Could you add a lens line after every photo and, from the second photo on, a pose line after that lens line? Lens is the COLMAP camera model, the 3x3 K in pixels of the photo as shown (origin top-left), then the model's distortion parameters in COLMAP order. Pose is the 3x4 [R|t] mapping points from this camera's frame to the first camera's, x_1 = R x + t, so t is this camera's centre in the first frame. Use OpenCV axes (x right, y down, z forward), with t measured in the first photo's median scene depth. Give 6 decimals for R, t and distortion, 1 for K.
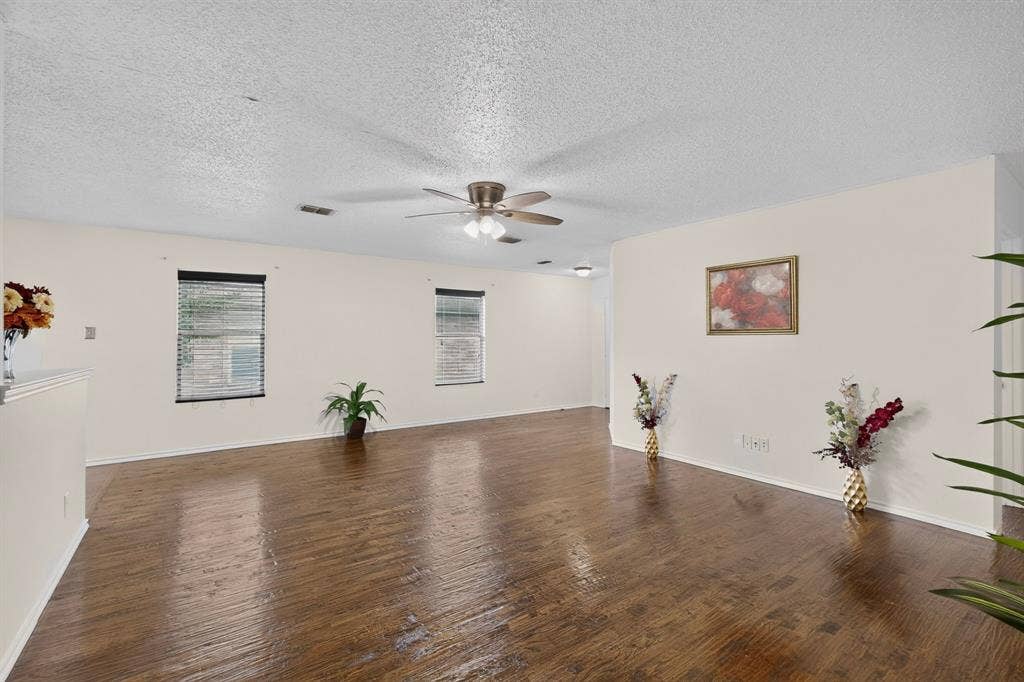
lens RADIAL K [[448.6, 0, 503.9], [0, 448.6, 334.8], [0, 0, 1]] dist [-0.000214, -0.000976]
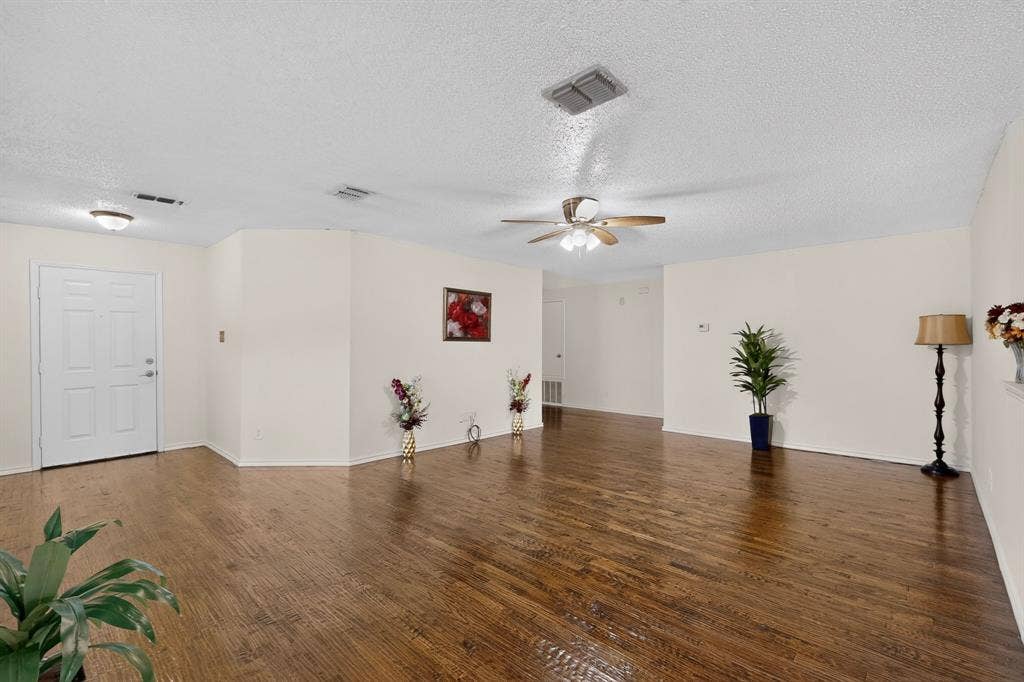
lens RADIAL K [[448.6, 0, 514.4], [0, 448.6, 346.4], [0, 0, 1]] dist [-0.000214, -0.000976]
pose [[-0.212768, -0.002818, 0.977099, -0.807291], [-0.018543, 0.999827, -0.001155, 0.013531], [-0.976927, -0.018364, -0.212784, 1.063724]]
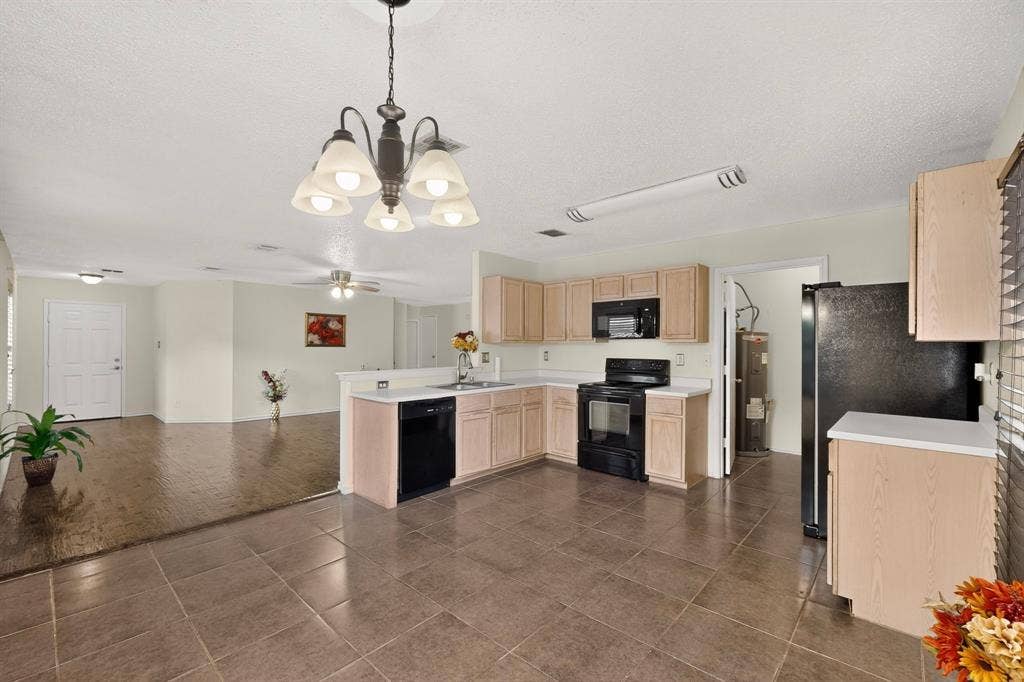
lens RADIAL K [[448.6, 0, 511.0], [0, 448.6, 345.0], [0, 0, 1]] dist [-0.000214, -0.000976]
pose [[-0.205445, 0.003526, 0.978662, -1.627457], [-0.018418, 0.999802, -0.007468, -0.009601], [-0.978495, -0.019559, -0.205339, 0.520655]]
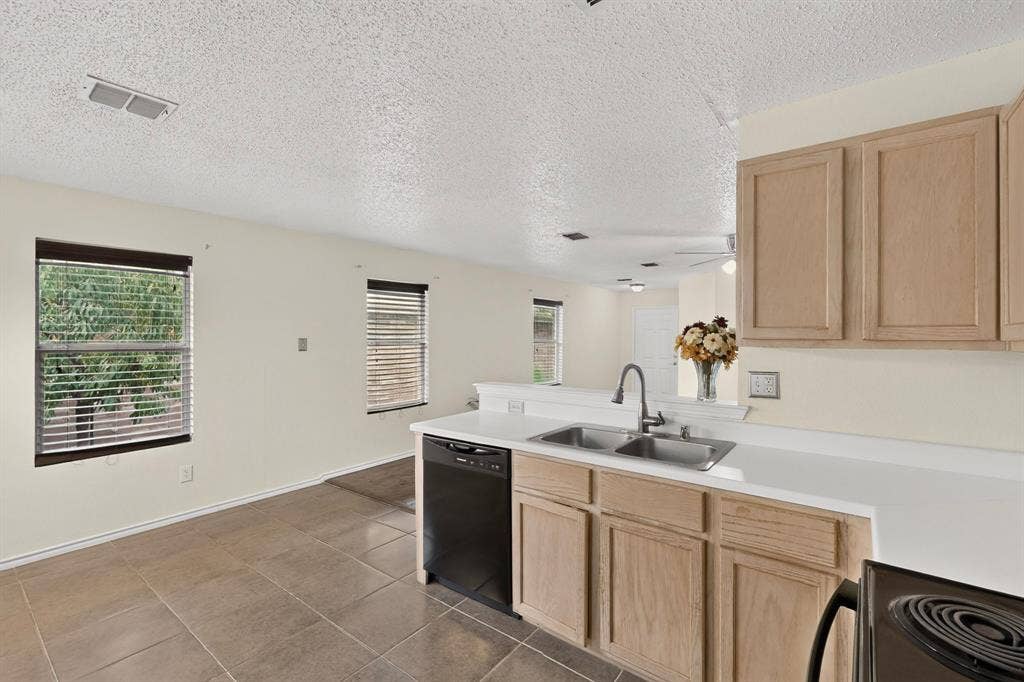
lens RADIAL K [[448.6, 0, 516.1], [0, 448.6, 337.8], [0, 0, 1]] dist [-0.000214, -0.000976]
pose [[0.949765, 0.007147, 0.312883, -0.830463], [-0.013478, 0.999746, 0.018077, -0.043519], [-0.312674, -0.021386, 0.949620, -0.033313]]
